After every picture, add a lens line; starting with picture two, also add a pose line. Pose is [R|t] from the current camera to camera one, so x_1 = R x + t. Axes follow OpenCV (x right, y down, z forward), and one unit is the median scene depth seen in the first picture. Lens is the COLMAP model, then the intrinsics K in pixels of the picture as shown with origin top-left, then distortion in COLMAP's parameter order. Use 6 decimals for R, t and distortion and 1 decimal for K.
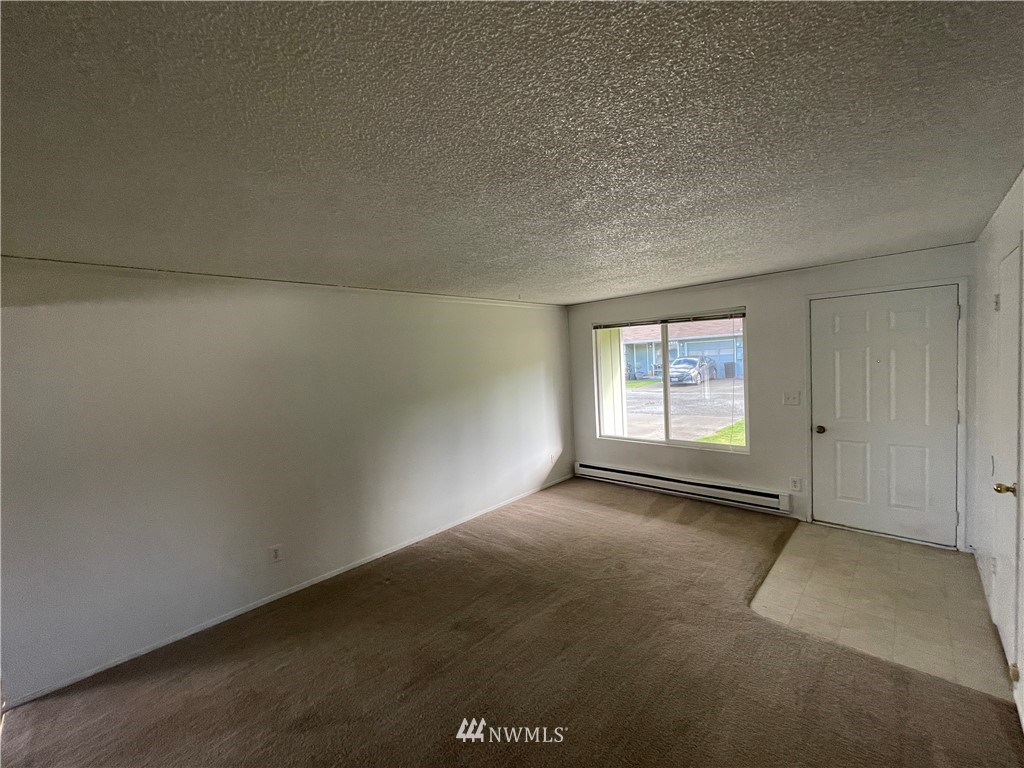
lens RADIAL K [[414.4, 0, 512.0], [0, 414.4, 384.0], [0, 0, 1]] dist [-0.002439, -0.000113]
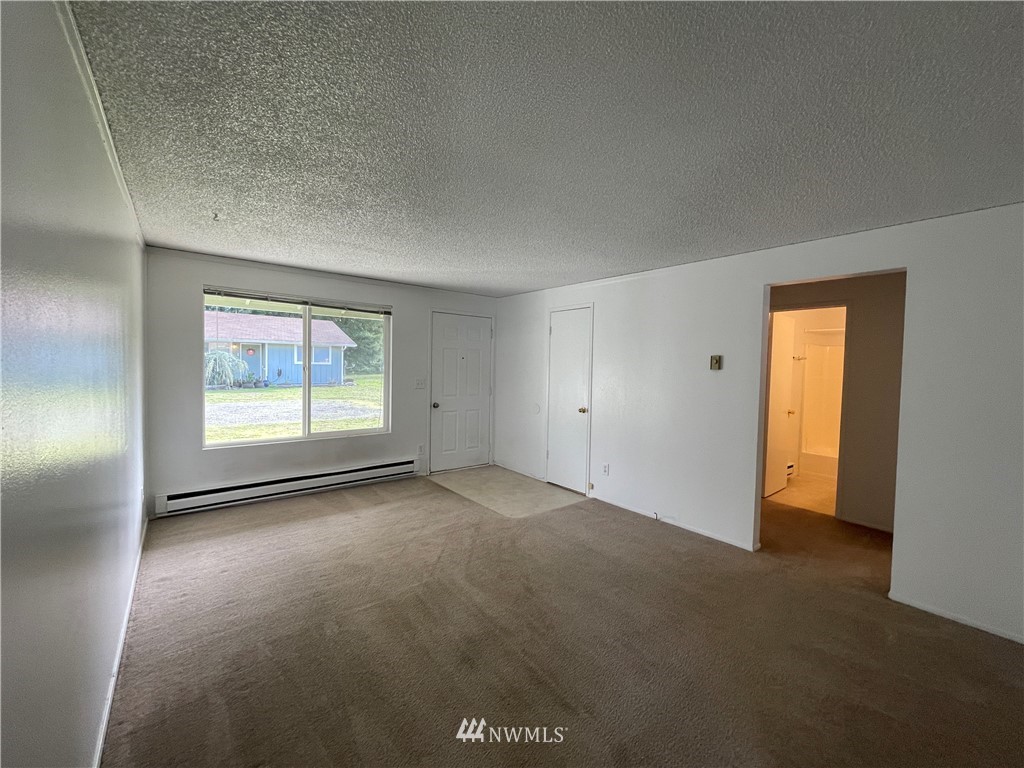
lens RADIAL K [[414.4, 0, 512.0], [0, 414.4, 384.0], [0, 0, 1]] dist [-0.002439, -0.000113]
pose [[0.125578, 0.012709, 0.992002, -0.559490], [0.031432, 0.999365, -0.016783, 0.064484], [-0.991586, 0.033288, 0.125099, 0.522921]]
